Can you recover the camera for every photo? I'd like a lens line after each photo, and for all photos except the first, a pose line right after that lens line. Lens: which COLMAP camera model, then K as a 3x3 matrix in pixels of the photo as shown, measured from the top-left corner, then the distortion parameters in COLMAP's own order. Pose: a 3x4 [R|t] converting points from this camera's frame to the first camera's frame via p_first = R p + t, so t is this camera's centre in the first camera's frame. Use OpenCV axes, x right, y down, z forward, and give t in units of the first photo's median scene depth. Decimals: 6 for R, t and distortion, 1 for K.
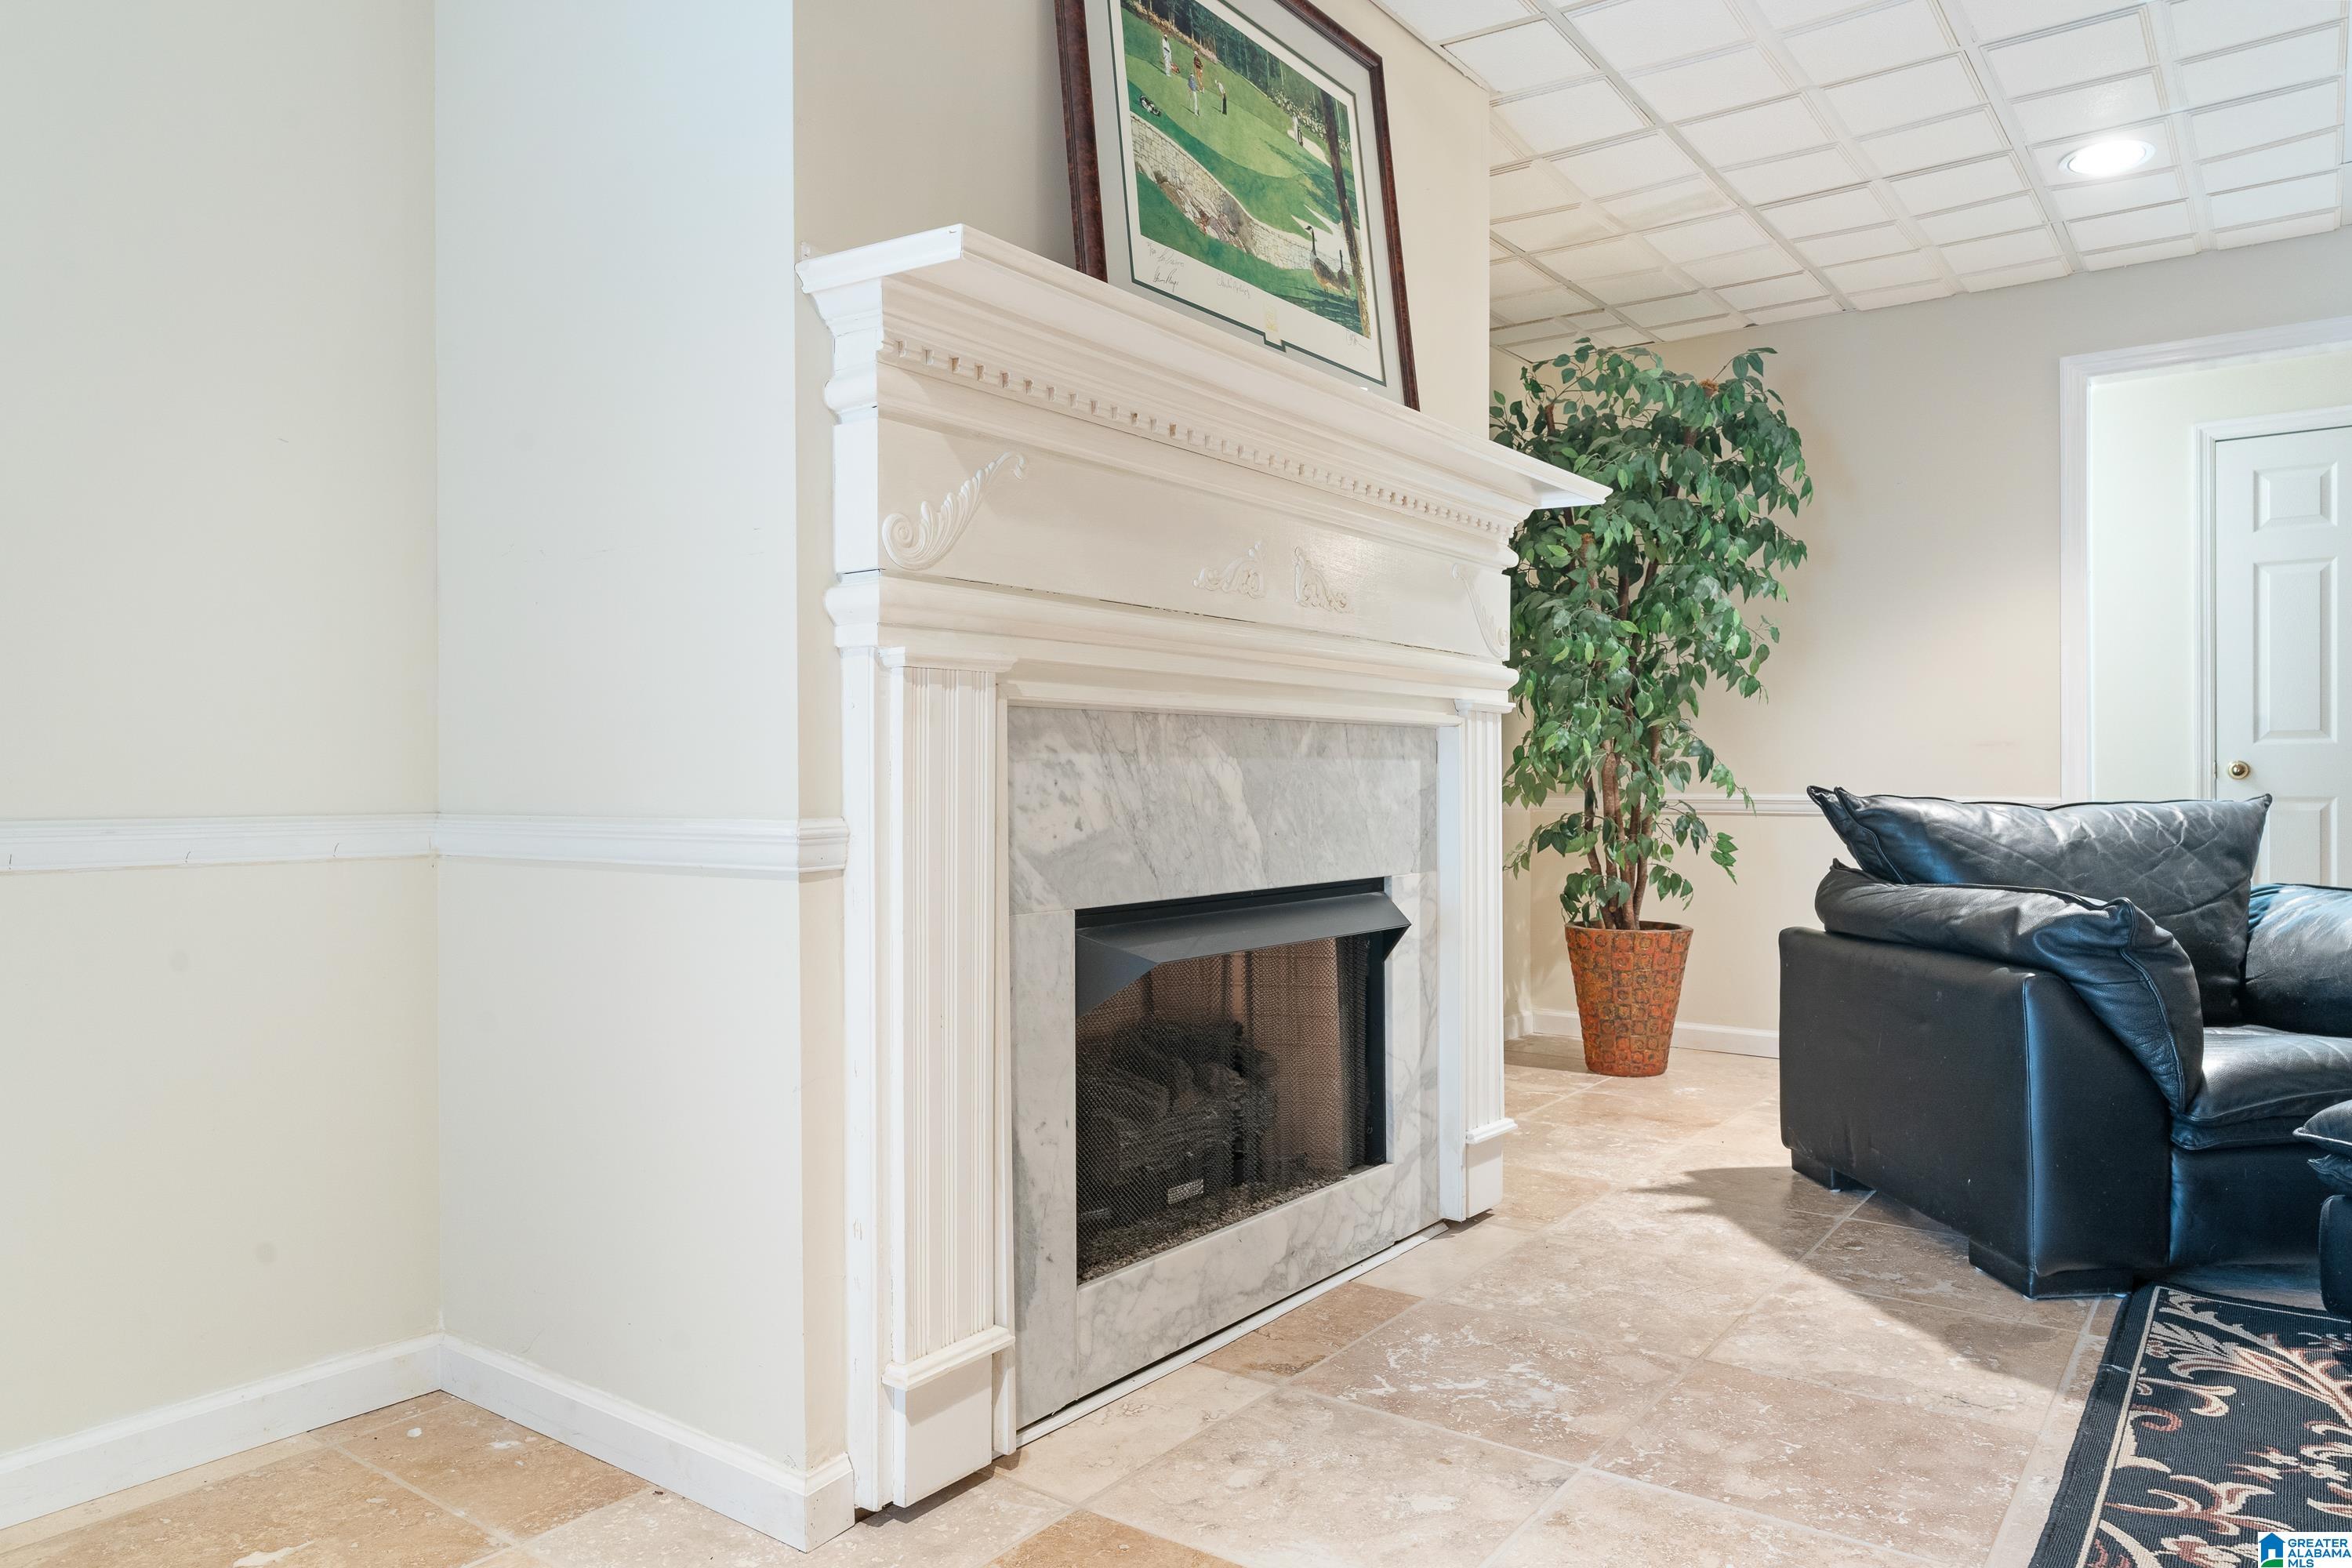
lens RADIAL K [[1525.2, 0, 1177.8], [0, 1525.2, 753.6], [0, 0, 1]] dist [-0.001813, 0.001244]
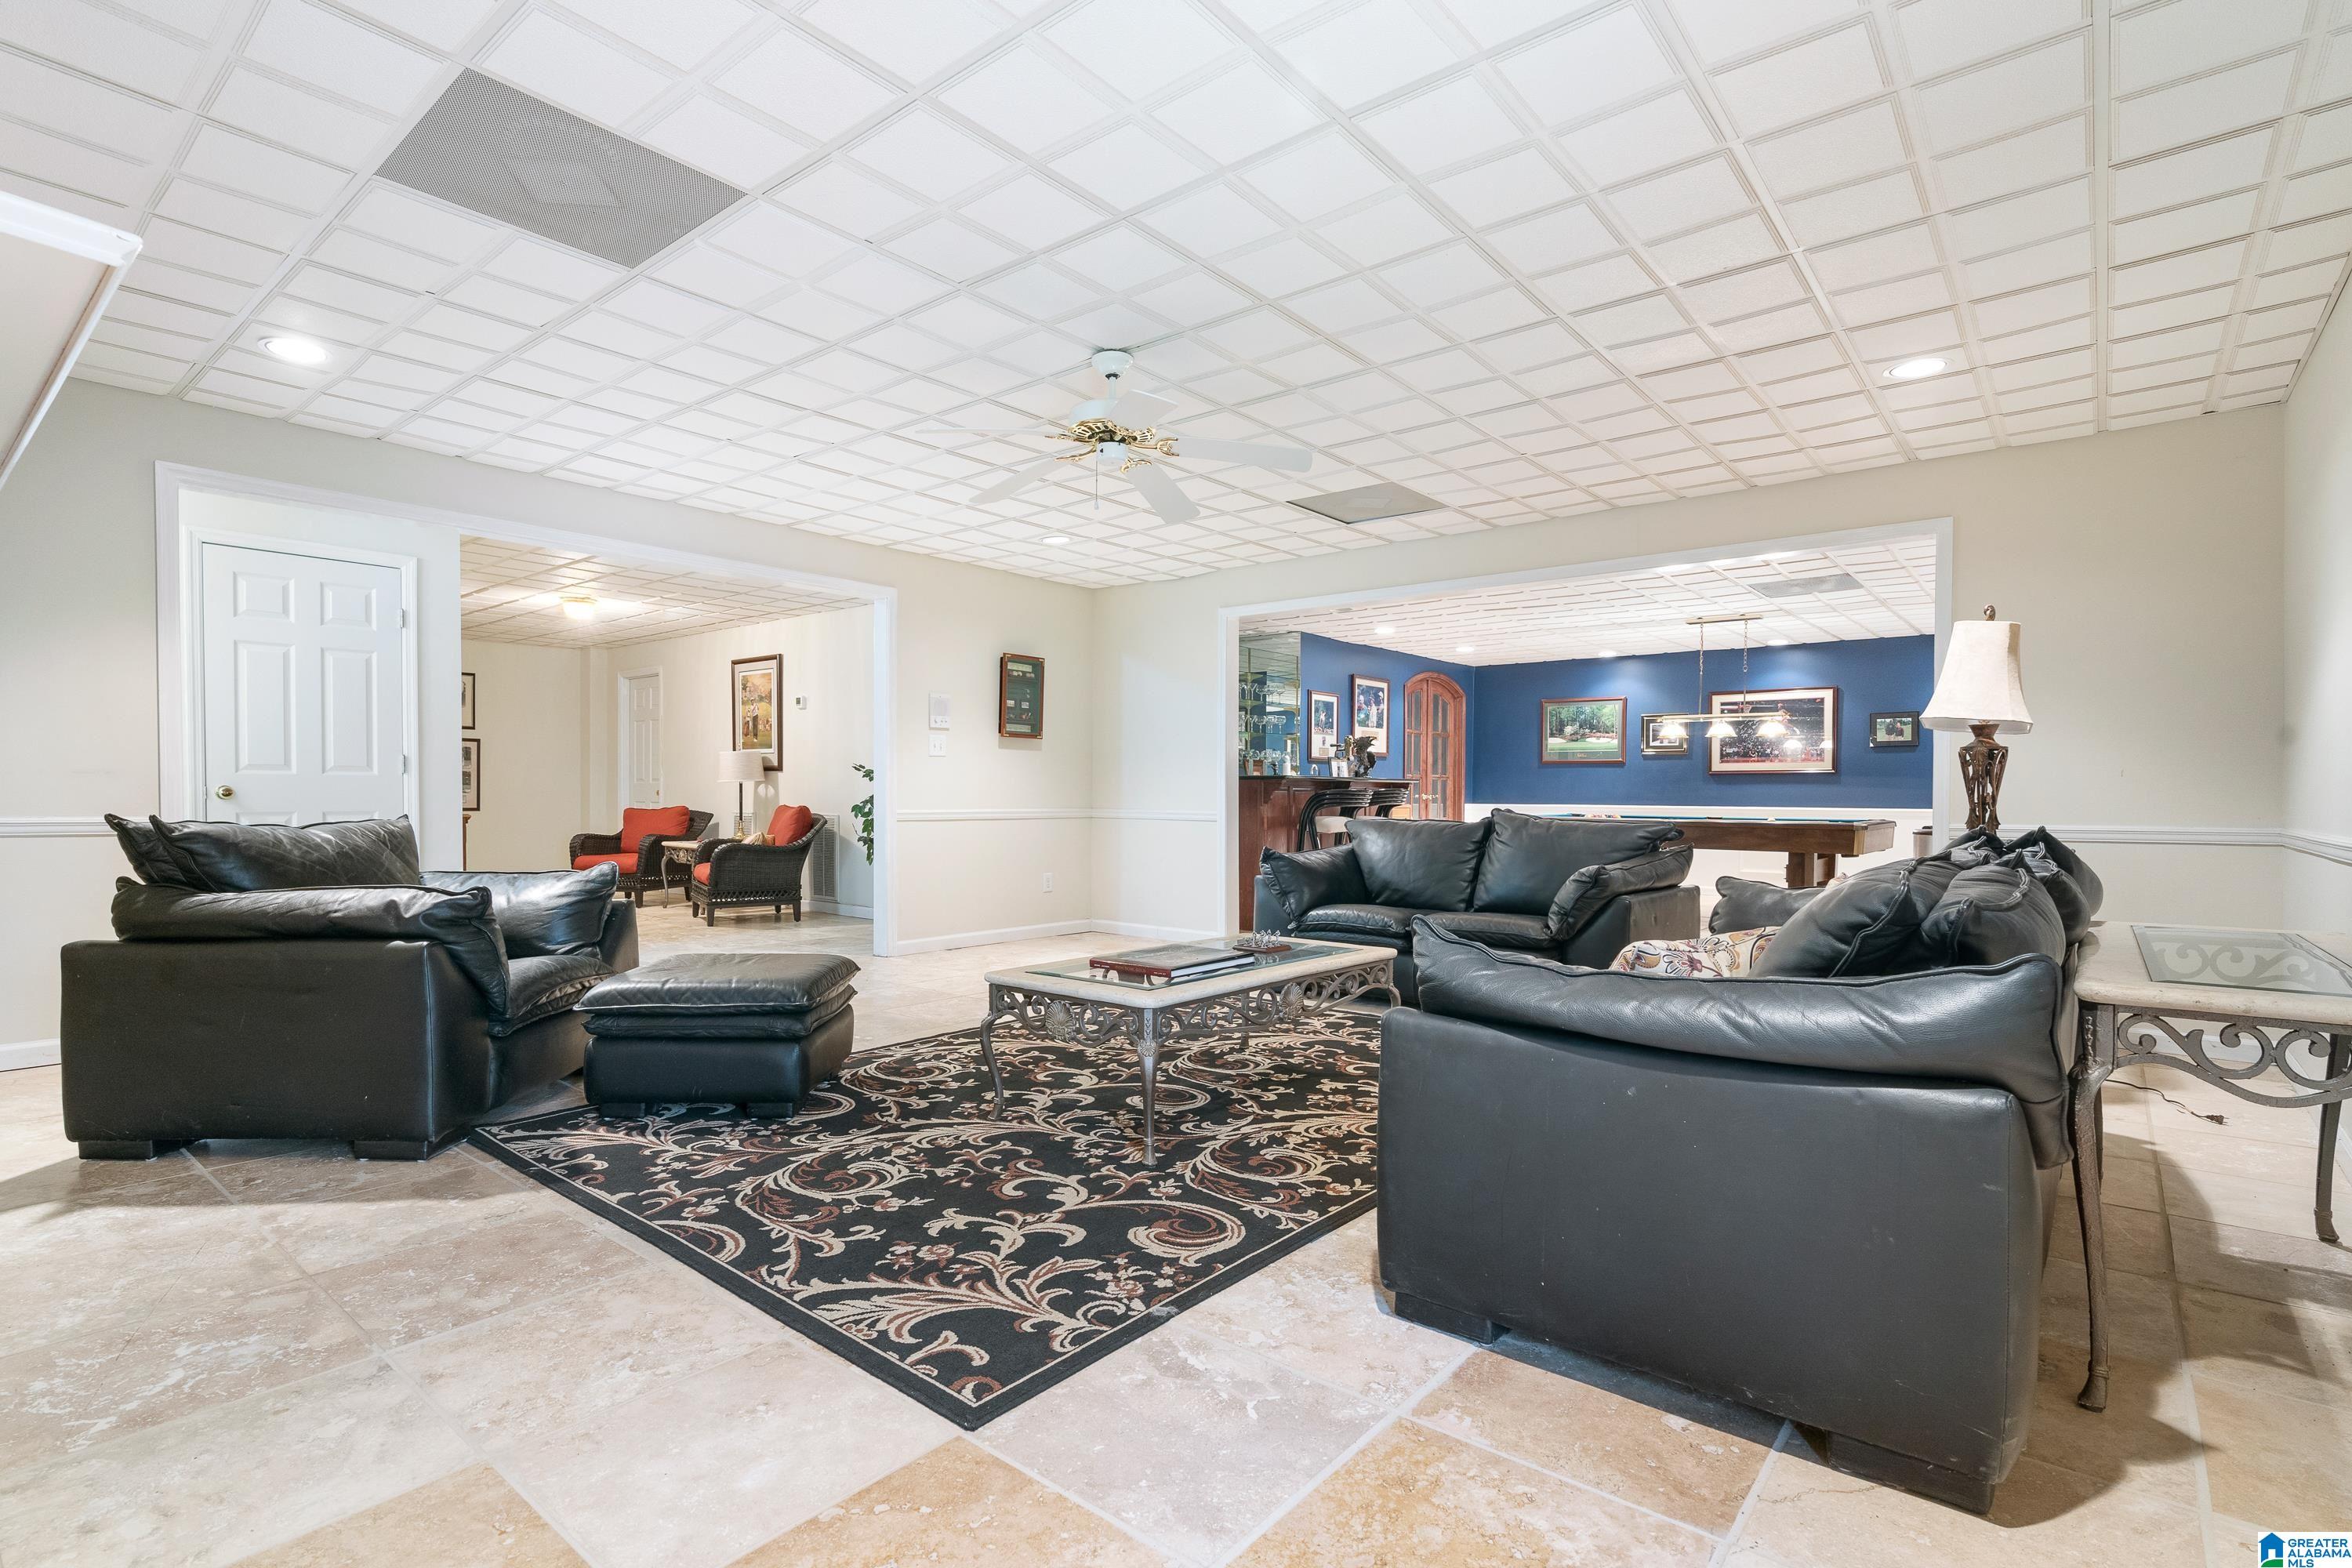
lens RADIAL K [[1132.4, 0, 1168.6], [0, 1132.4, 771.9], [0, 0, 1]] dist [-0.000504, -0.000730]
pose [[0.055076, 0.020191, 0.998278, -0.555578], [-0.025845, 0.999489, -0.018789, -0.021952], [-0.998148, -0.024765, 0.055570, 0.240606]]
